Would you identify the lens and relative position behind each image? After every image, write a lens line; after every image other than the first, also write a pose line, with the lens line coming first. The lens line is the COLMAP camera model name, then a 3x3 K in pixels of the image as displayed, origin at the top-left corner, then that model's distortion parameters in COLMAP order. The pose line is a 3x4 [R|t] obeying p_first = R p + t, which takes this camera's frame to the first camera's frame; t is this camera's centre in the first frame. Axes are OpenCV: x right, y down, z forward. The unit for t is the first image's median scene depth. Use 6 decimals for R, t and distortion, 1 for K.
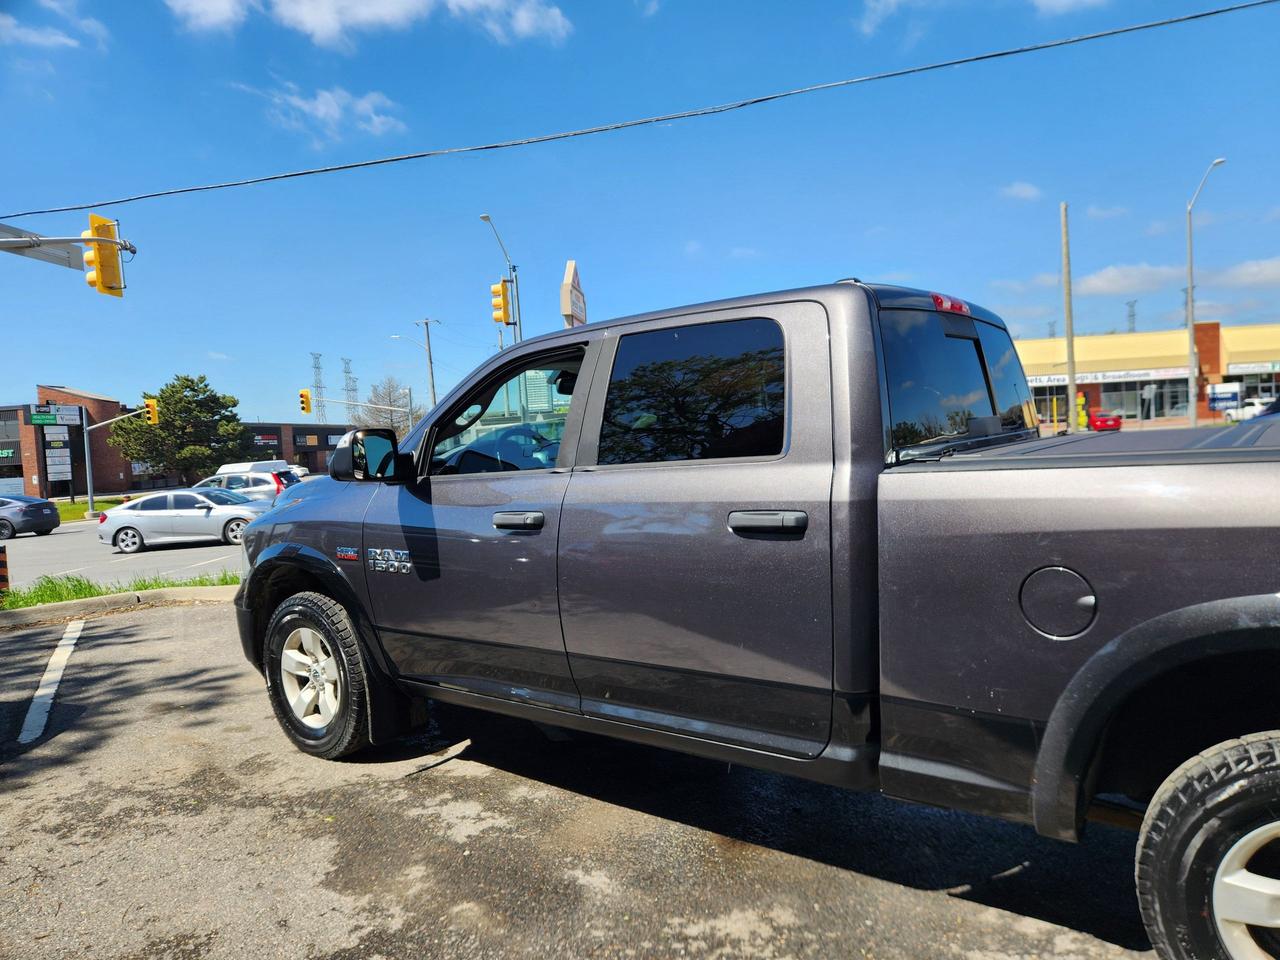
lens RADIAL K [[850.0, 0, 675.0], [0, 850.0, 491.5], [0, 0, 1]] dist [0.051093, -0.037531]
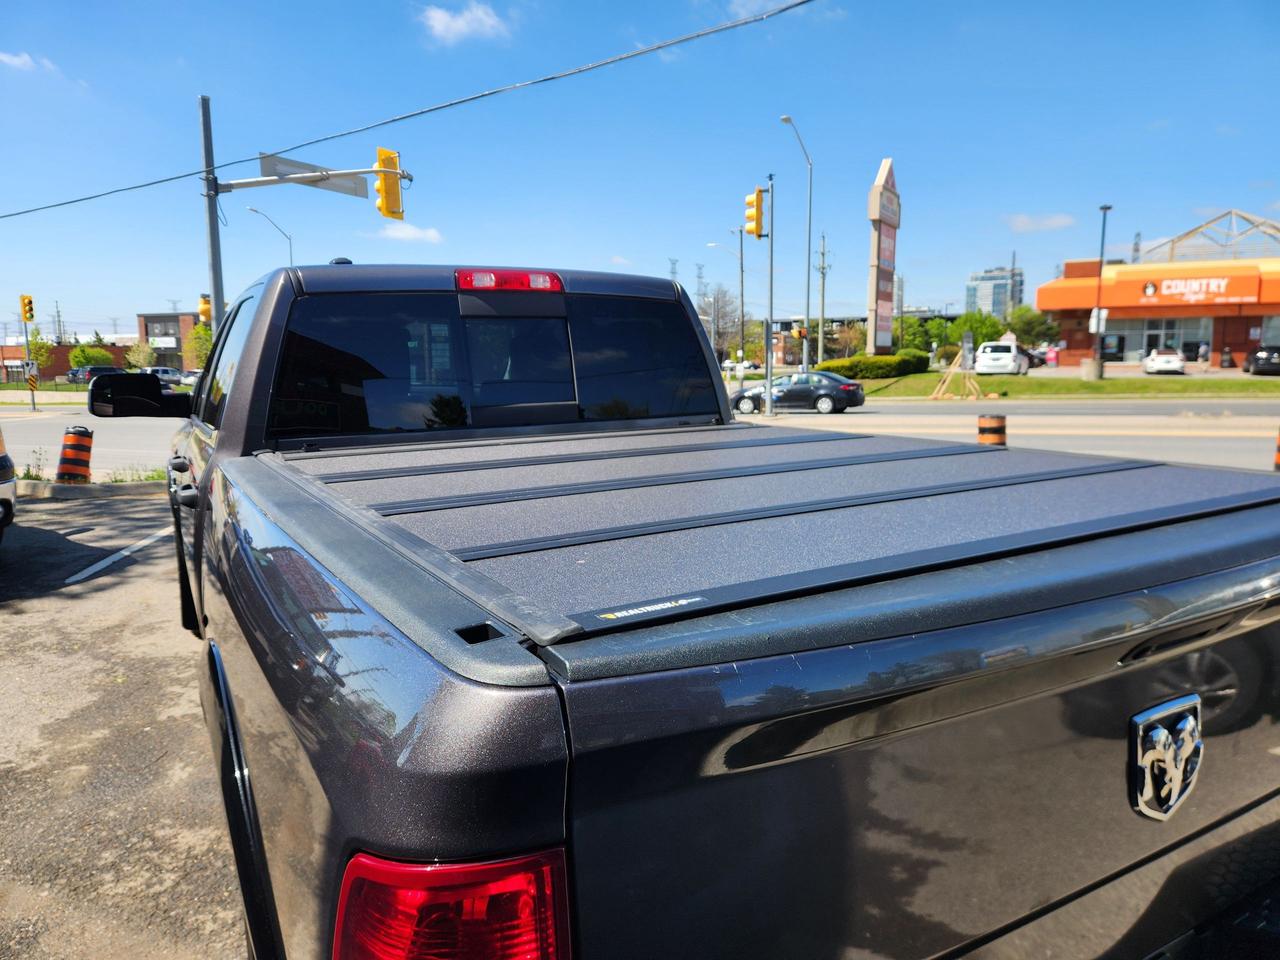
lens RADIAL K [[850.0, 0, 636.5], [0, 850.0, 491.8], [0, 0, 1]] dist [0.051093, -0.037531]
pose [[0.911144, 0.111539, -0.396705, 0.735547], [-0.068984, 0.990372, 0.120015, -0.096008], [0.406272, -0.081985, 0.910067, 0.165991]]
